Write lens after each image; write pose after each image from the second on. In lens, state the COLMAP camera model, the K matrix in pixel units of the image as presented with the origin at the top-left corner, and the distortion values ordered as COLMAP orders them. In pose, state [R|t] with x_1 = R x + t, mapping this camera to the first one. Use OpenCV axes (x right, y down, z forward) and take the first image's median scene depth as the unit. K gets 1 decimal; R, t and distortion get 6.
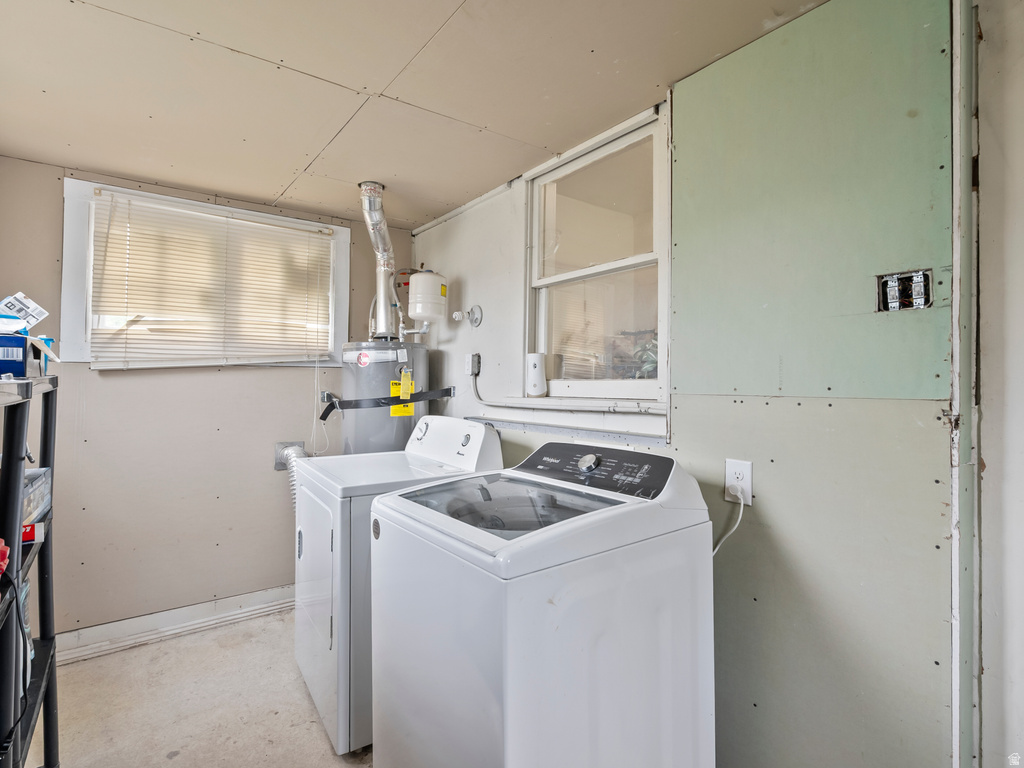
lens RADIAL K [[525.1, 0, 508.9], [0, 525.1, 376.7], [0, 0, 1]] dist [-0.002011, 0.003138]
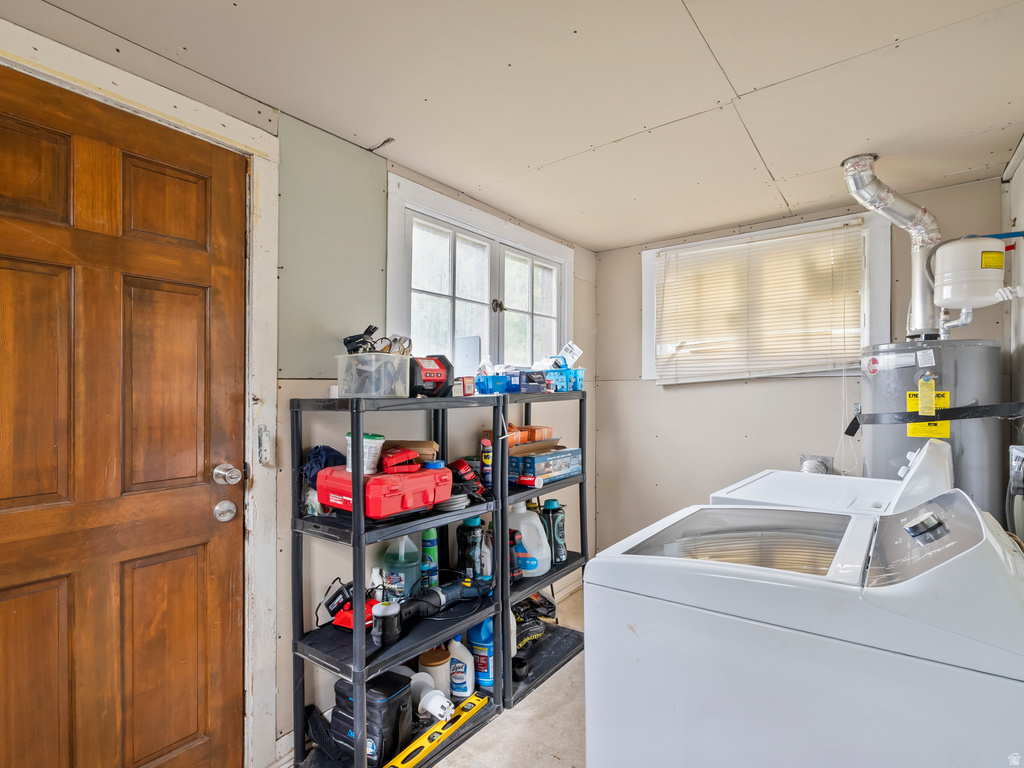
lens RADIAL K [[525.1, 0, 508.5], [0, 525.1, 392.3], [0, 0, 1]] dist [-0.002011, 0.003138]
pose [[0.282389, -0.003925, -0.959292, 0.362671], [0.016329, 0.999866, 0.000716, -0.001155], [0.959161, -0.015866, 0.282416, 0.204296]]
